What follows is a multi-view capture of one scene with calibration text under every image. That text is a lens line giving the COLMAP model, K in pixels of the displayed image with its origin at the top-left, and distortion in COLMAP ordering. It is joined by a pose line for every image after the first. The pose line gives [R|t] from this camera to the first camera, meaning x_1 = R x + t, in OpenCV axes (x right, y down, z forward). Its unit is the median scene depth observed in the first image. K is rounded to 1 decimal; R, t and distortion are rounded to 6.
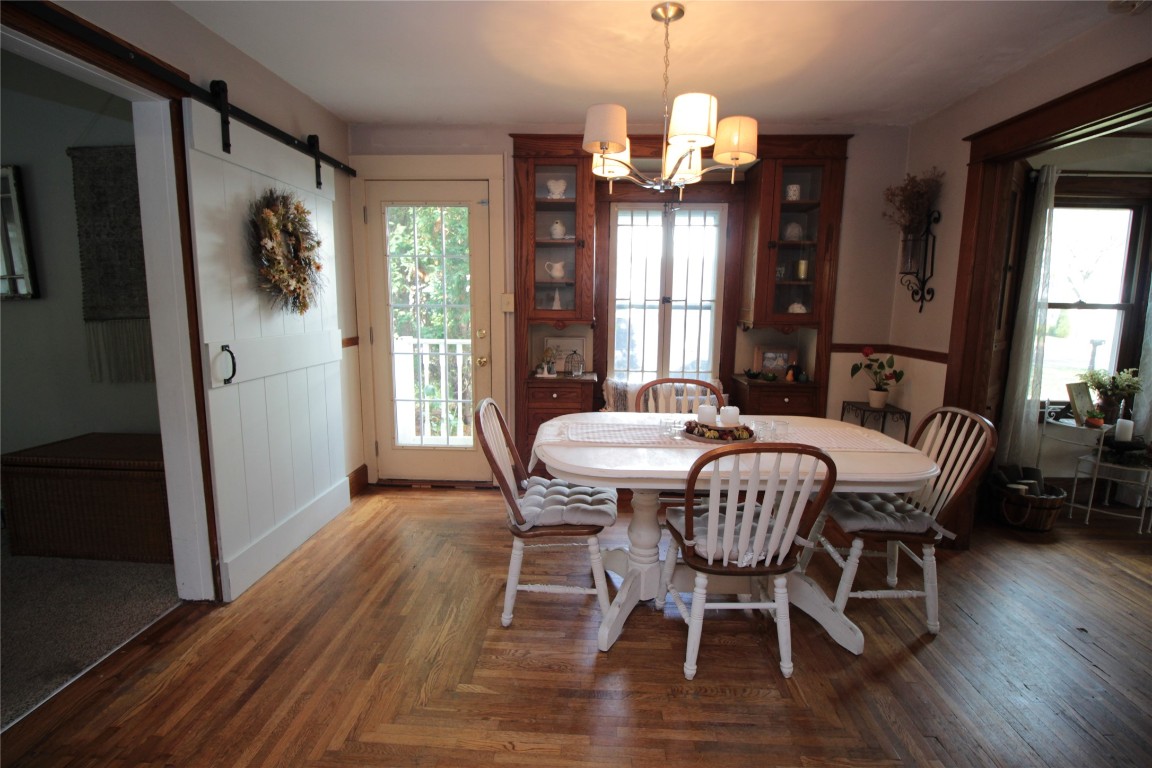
lens RADIAL K [[533.3, 0, 576.0], [0, 533.3, 380.9], [0, 0, 1]] dist [-0.029578, -0.000647]
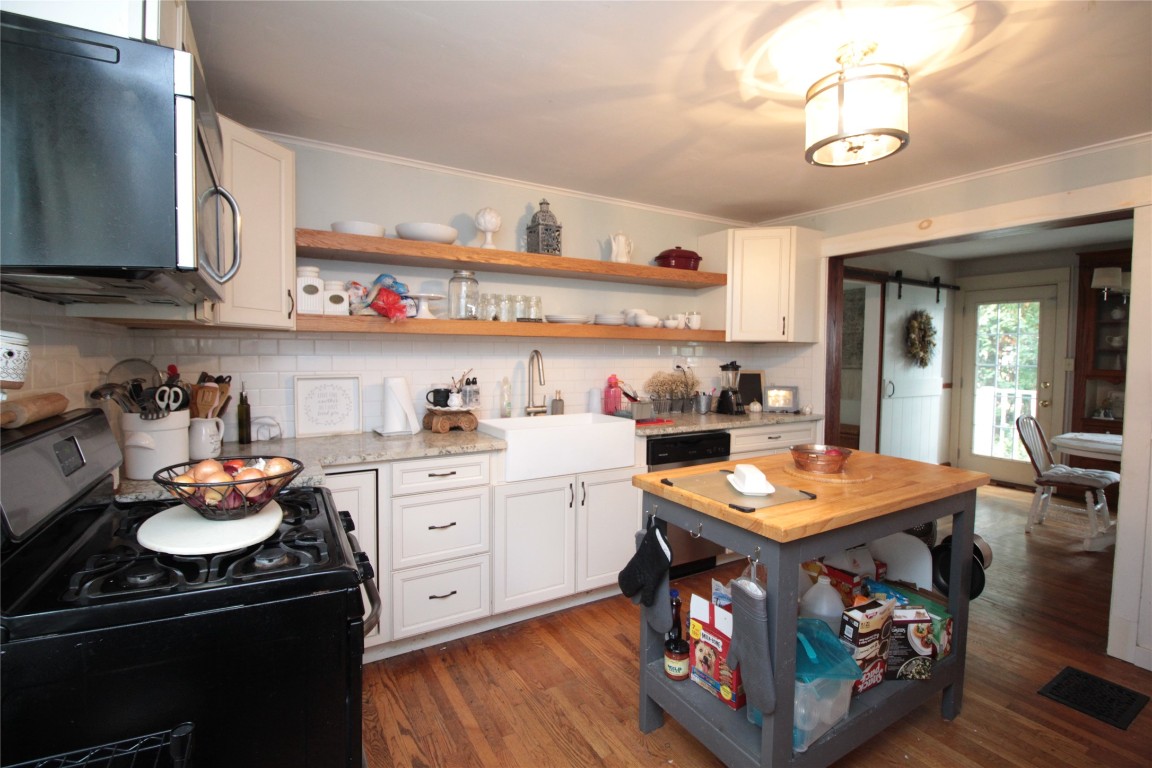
lens RADIAL K [[533.3, 0, 576.0], [0, 533.3, 380.9], [0, 0, 1]] dist [-0.029578, -0.000647]
pose [[0.544751, 0.038074, -0.837733, 0.436407], [-0.127002, 0.991192, -0.037536, 0.162534], [0.828925, 0.126841, 0.544789, -1.178262]]
